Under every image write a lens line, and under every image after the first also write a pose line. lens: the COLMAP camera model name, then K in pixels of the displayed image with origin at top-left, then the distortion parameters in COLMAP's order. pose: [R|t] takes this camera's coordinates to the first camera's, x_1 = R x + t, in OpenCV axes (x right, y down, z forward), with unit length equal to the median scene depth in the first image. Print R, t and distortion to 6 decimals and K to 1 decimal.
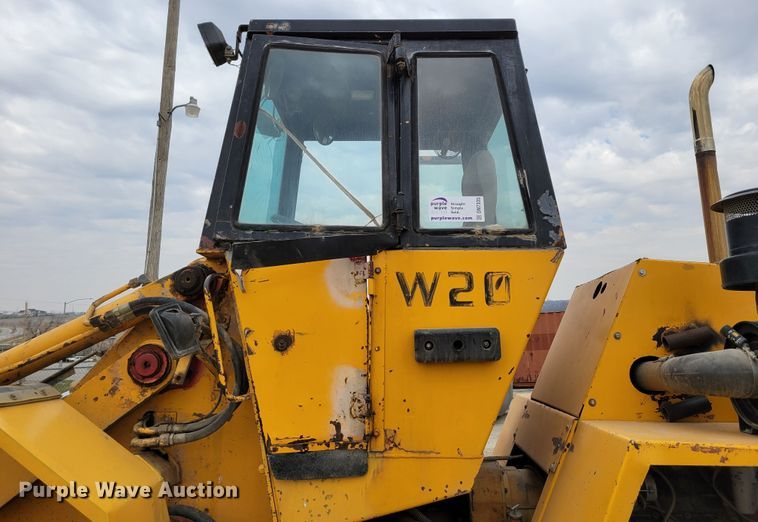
lens RADIAL K [[548.2, 0, 370.0], [0, 548.2, 233.9], [0, 0, 1]] dist [0.048990, -0.006551]
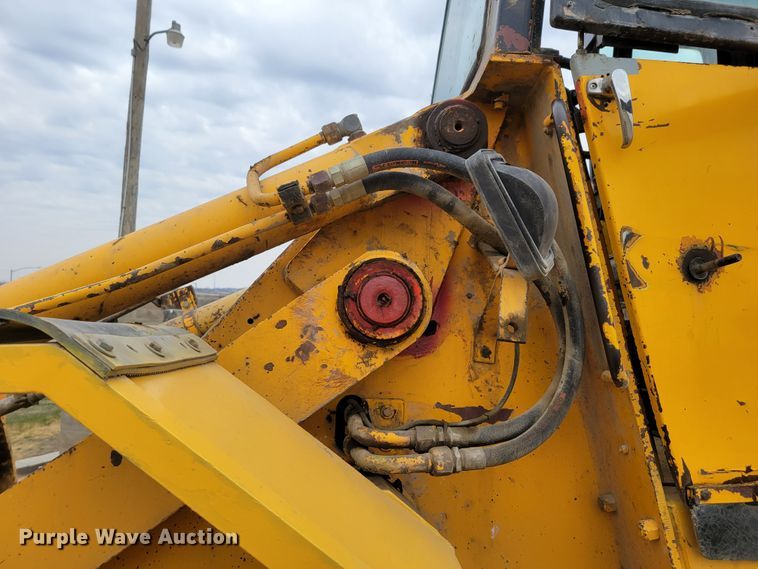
lens RADIAL K [[592.2, 0, 380.9], [0, 592.2, 286.1], [0, 0, 1]] dist [0.058682, -0.021579]
pose [[0.998003, 0.043826, 0.045496, -0.425540], [-0.049325, 0.990575, 0.127781, 0.160343], [-0.039467, -0.129770, 0.990758, 0.507442]]
